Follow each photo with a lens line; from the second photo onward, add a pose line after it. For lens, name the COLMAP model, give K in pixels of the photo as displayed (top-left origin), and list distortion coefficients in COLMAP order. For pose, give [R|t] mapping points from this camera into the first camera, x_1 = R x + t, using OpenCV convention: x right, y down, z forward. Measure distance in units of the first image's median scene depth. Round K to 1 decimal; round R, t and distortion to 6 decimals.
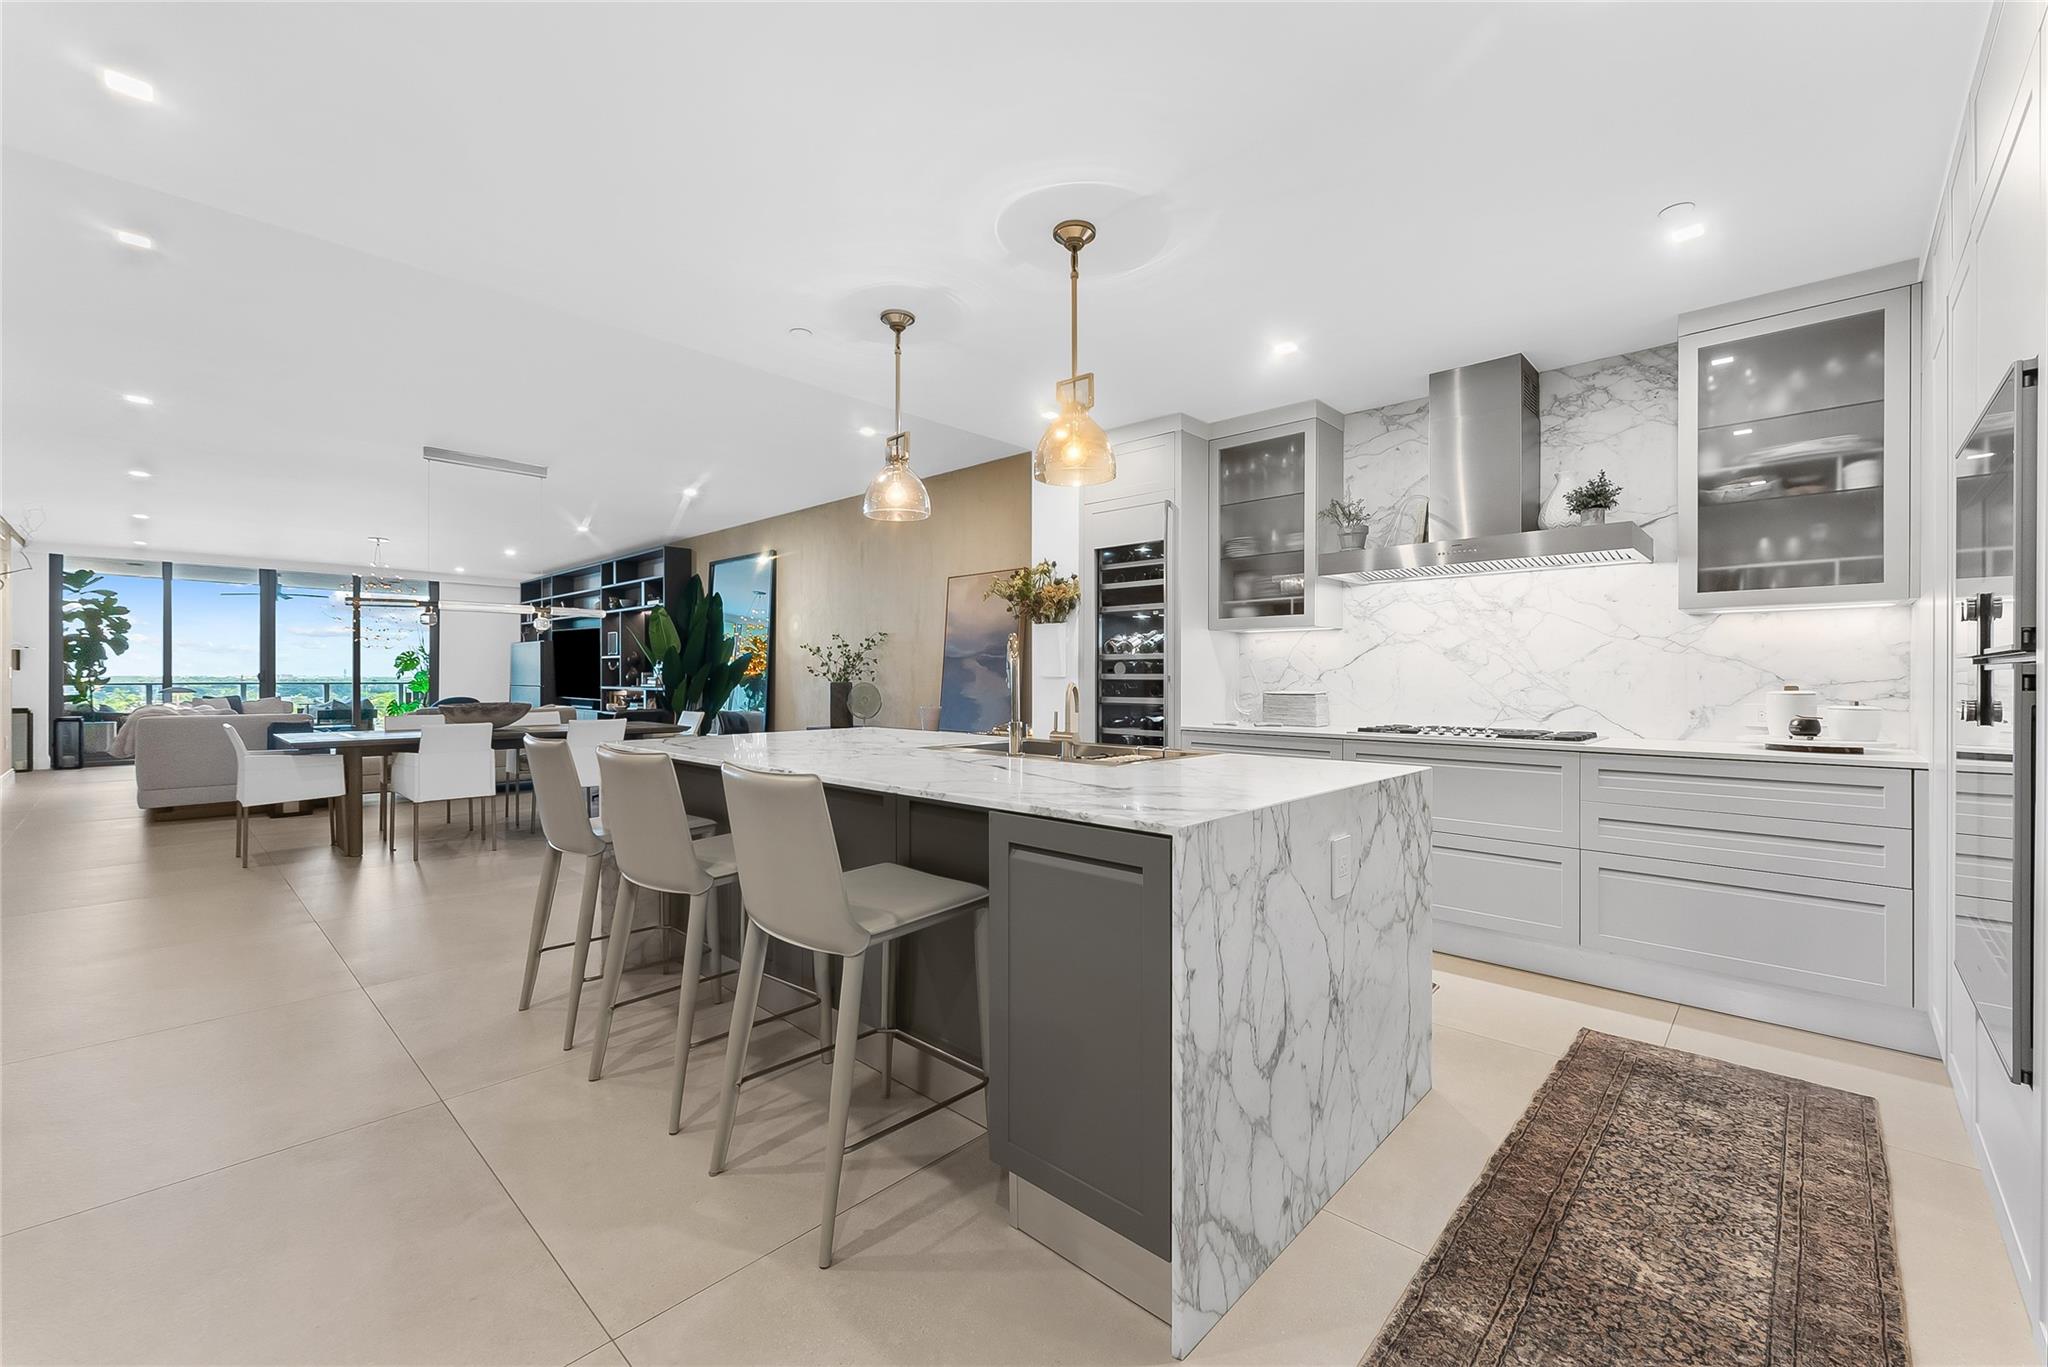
lens RADIAL K [[819.1, 0, 1026.8], [0, 819.1, 688.4], [0, 0, 1]] dist [0.002148, 0.000484]
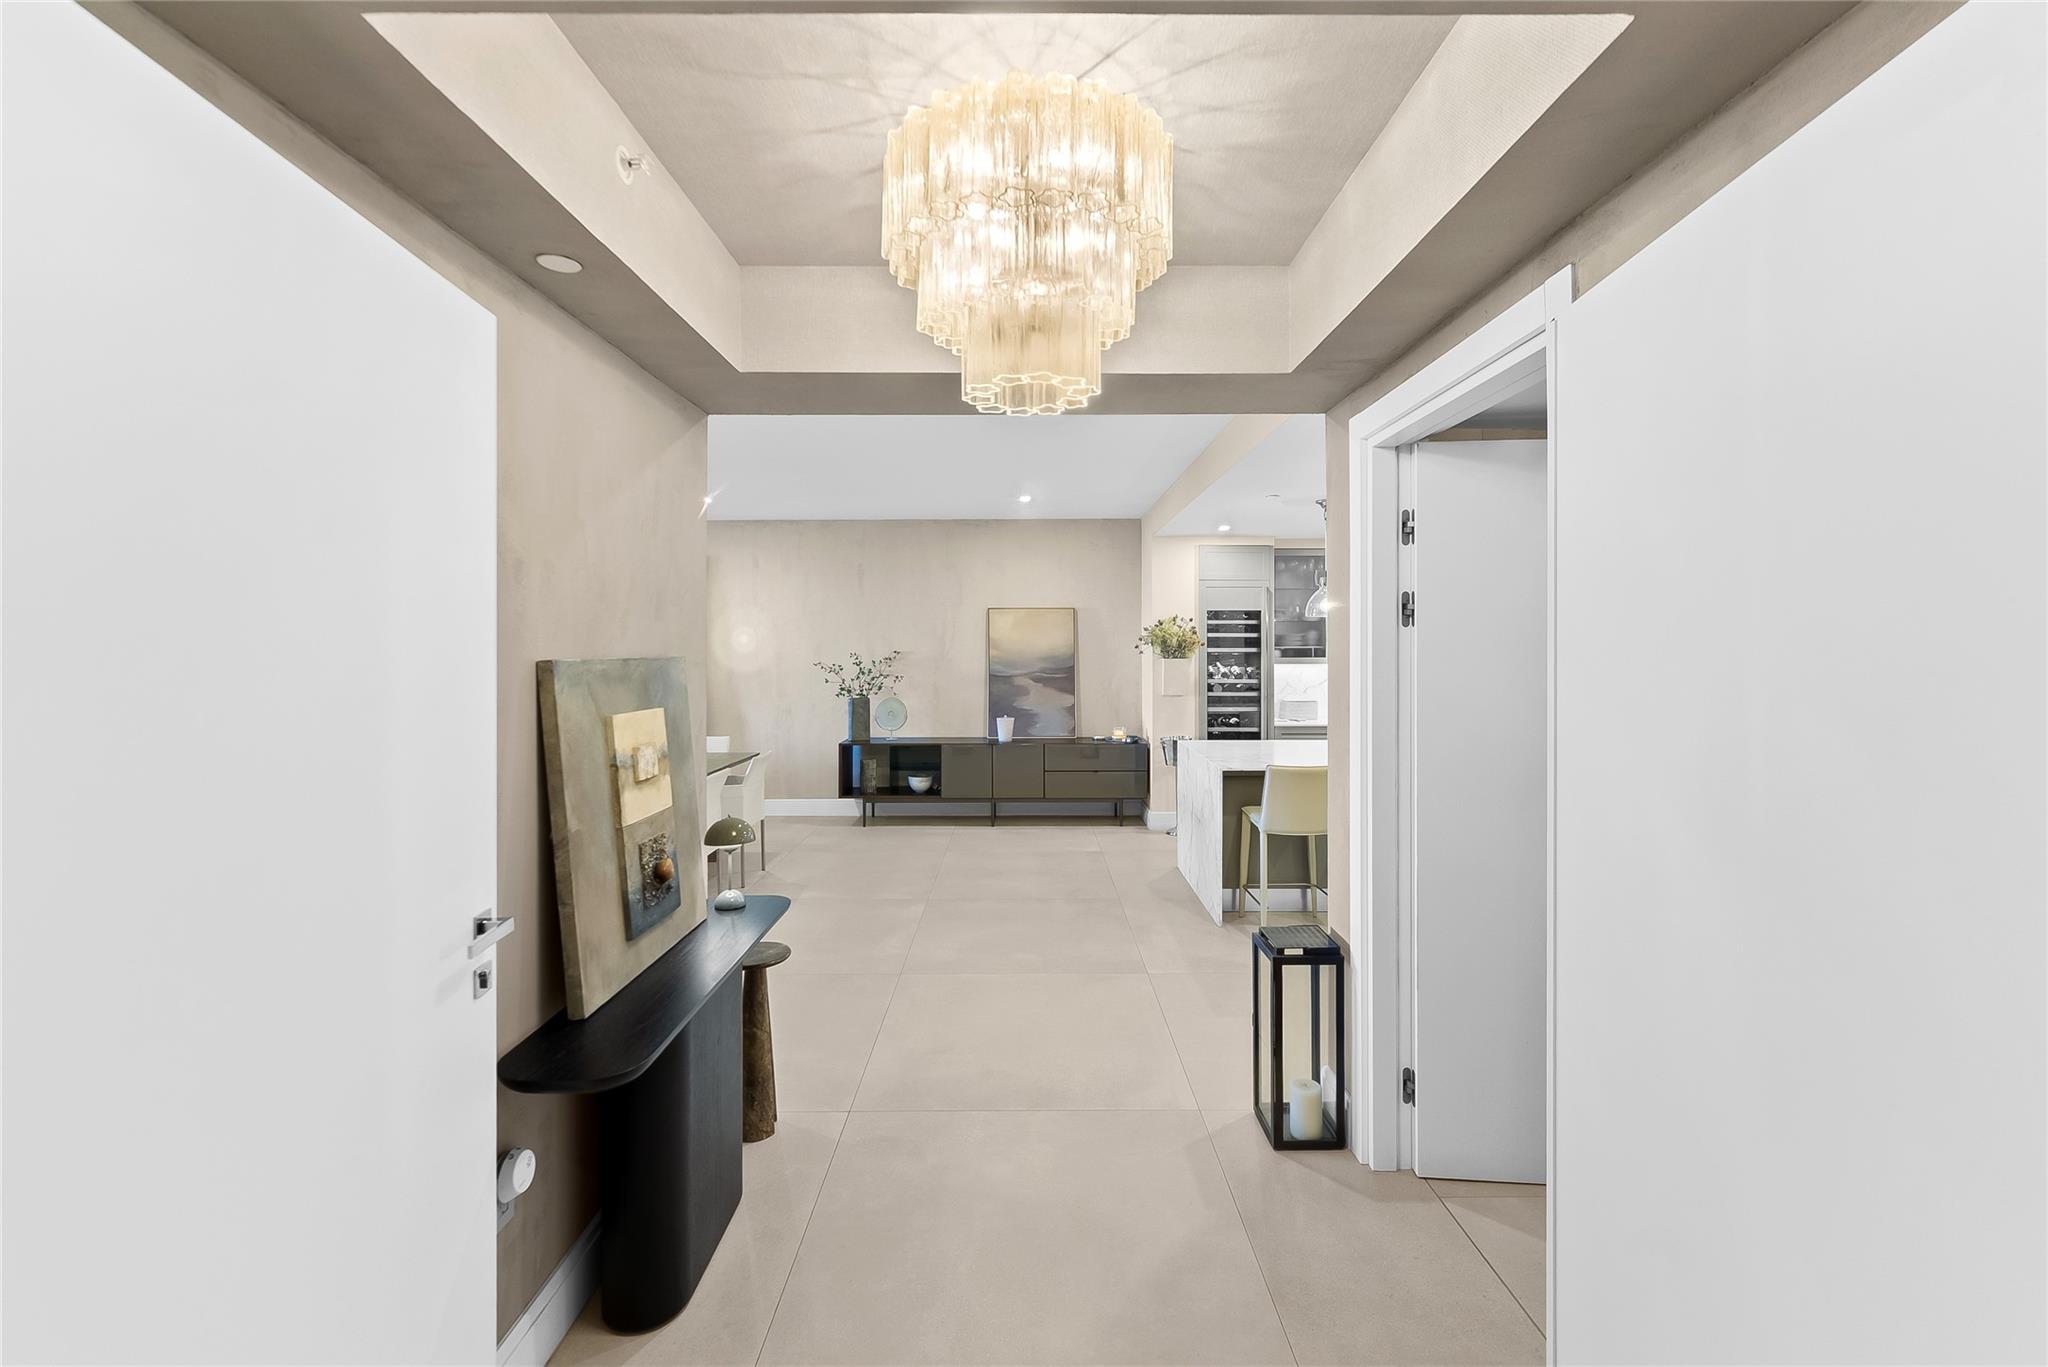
lens RADIAL K [[830.8, 0, 1025.6], [0, 830.8, 670.9], [0, 0, 1]] dist [0.001048, 0.000498]
pose [[0.751712, -0.018458, 0.659233, -1.251881], [0.011055, 0.999820, 0.015389, -0.090557], [-0.659399, -0.004280, 0.751781, 0.071280]]
